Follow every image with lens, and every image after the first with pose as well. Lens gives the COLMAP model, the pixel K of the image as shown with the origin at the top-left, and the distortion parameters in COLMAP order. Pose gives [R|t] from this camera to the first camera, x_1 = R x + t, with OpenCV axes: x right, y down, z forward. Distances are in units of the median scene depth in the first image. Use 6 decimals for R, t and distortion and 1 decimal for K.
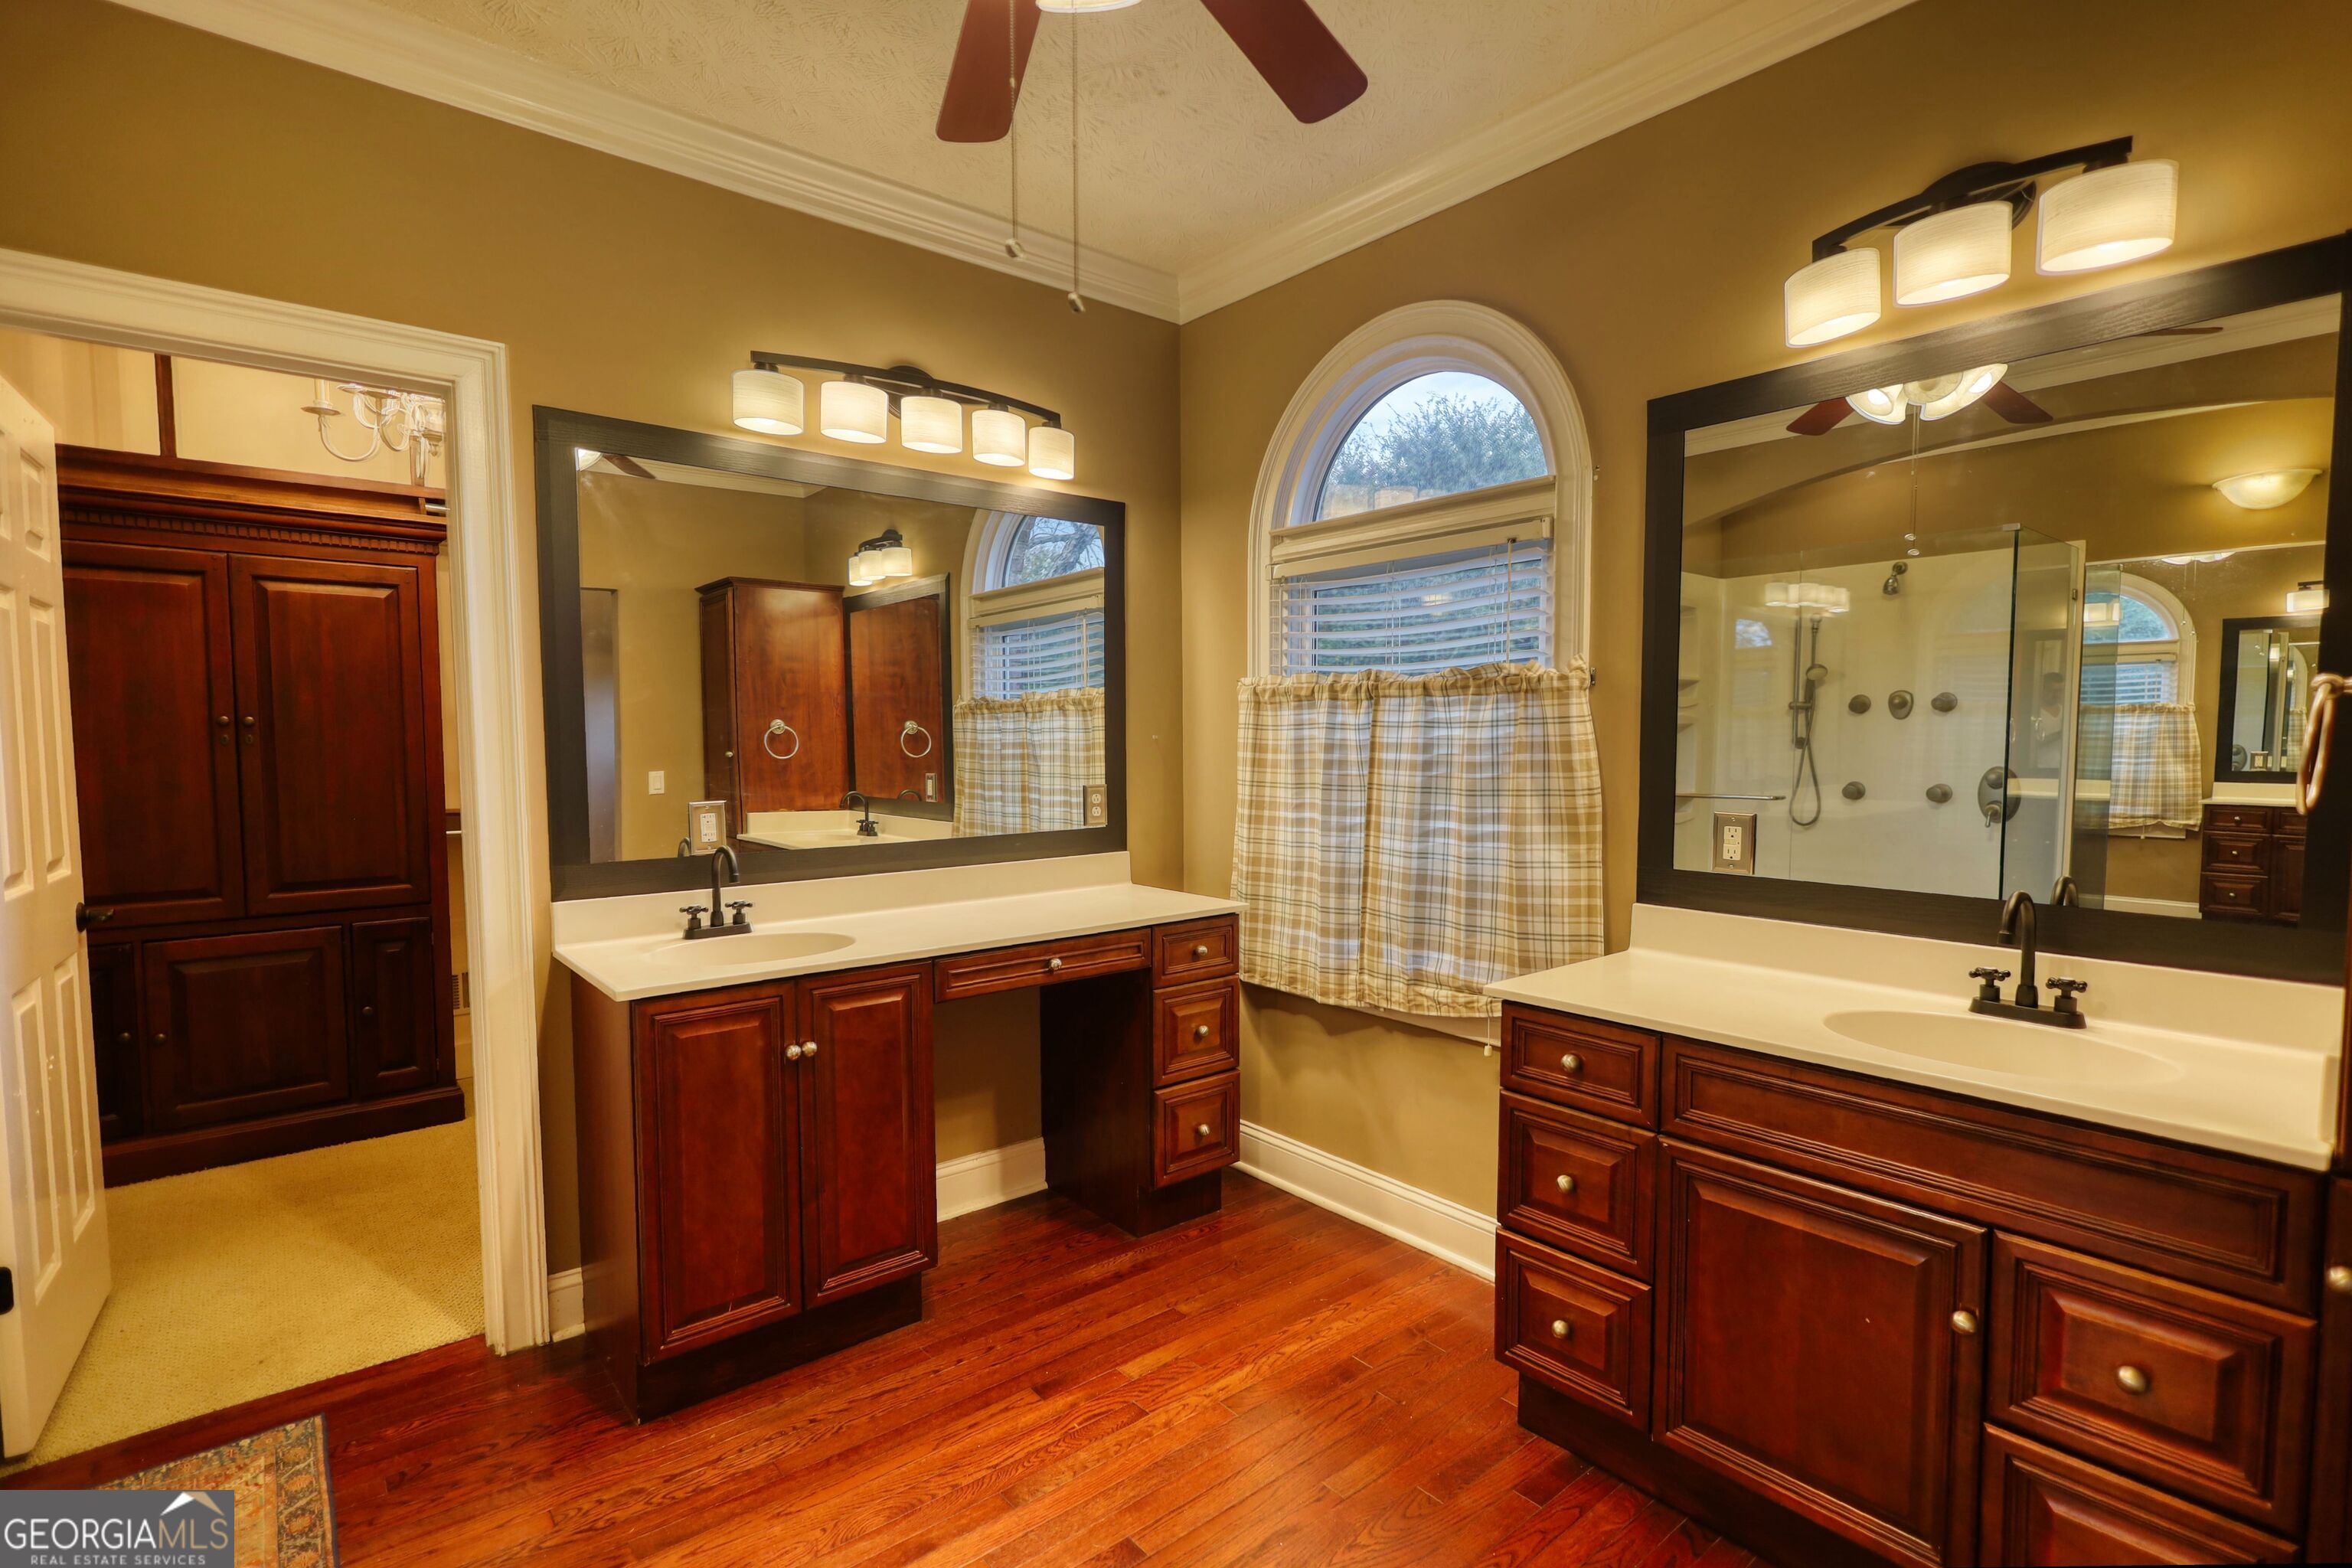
lens RADIAL K [[1103.6, 0, 1177.4], [0, 1103.6, 795.3], [0, 0, 1]] dist [-0.002513, 0.000727]
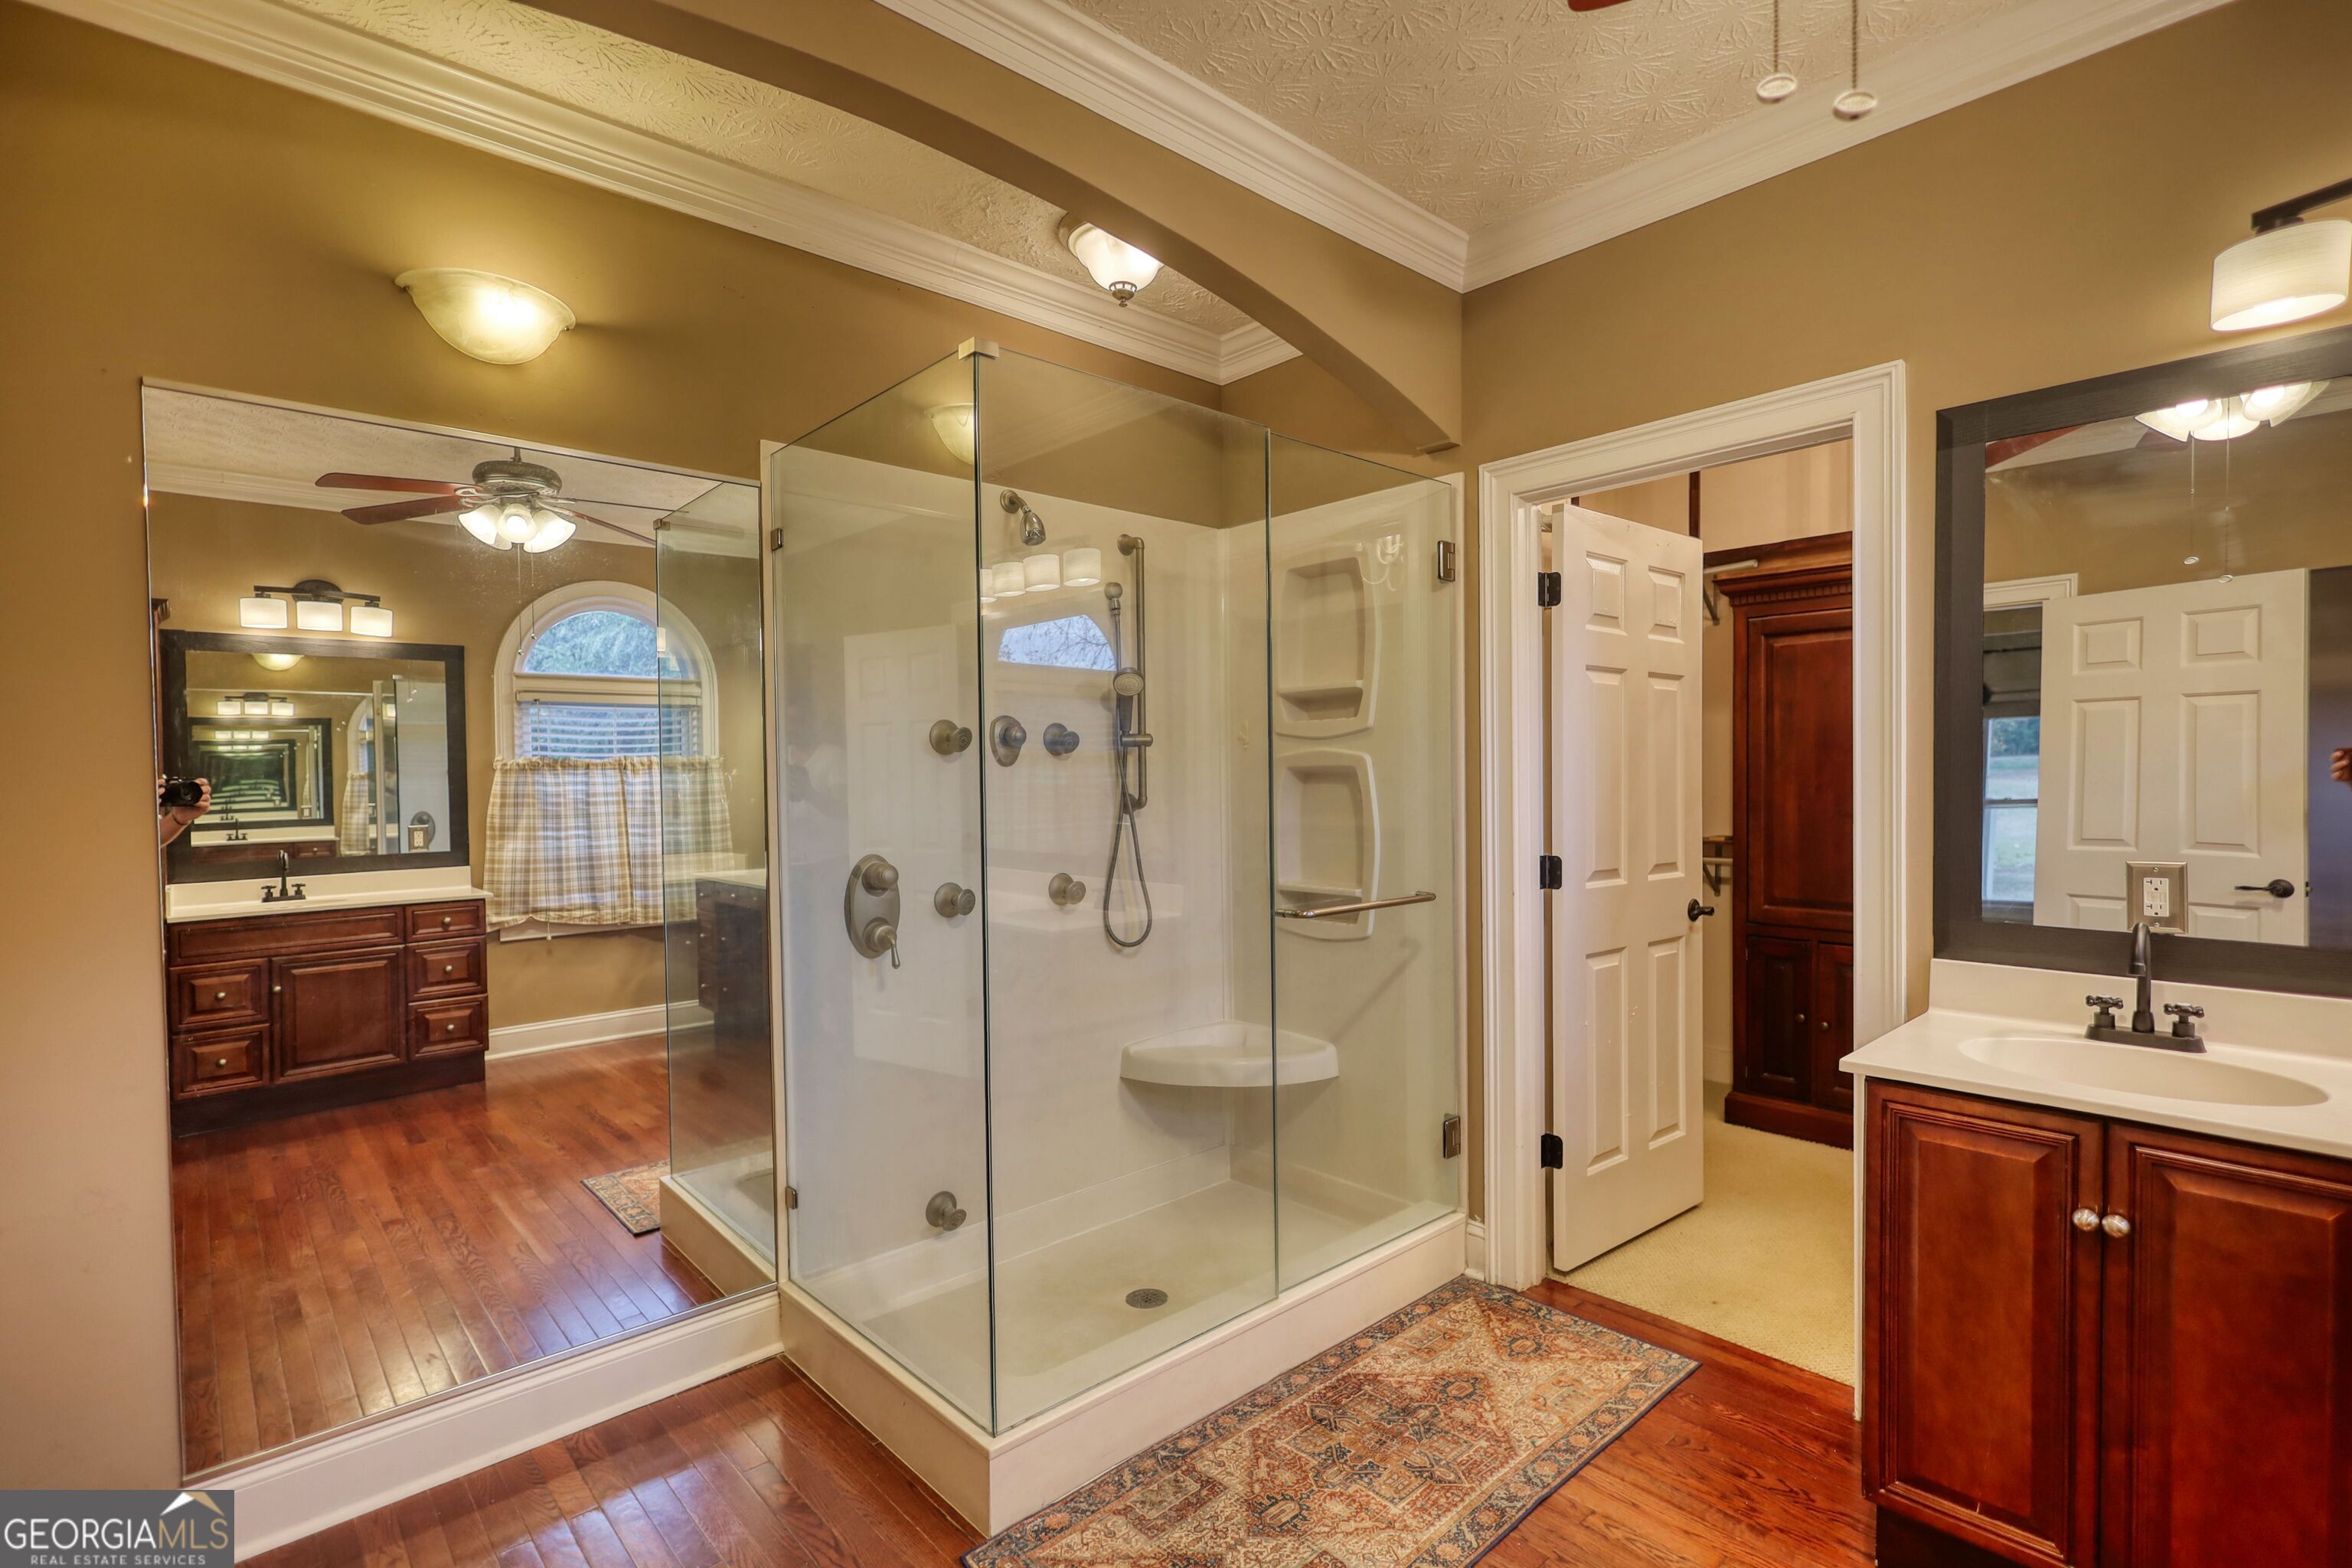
lens RADIAL K [[1103.6, 0, 1178.4], [0, 1103.6, 792.3], [0, 0, 1]] dist [-0.002513, 0.000727]
pose [[0.046457, 0.020136, -0.998717, 0.325232], [-0.045520, 0.998801, 0.018021, -0.028427], [0.997883, 0.044624, 0.047318, 0.363276]]
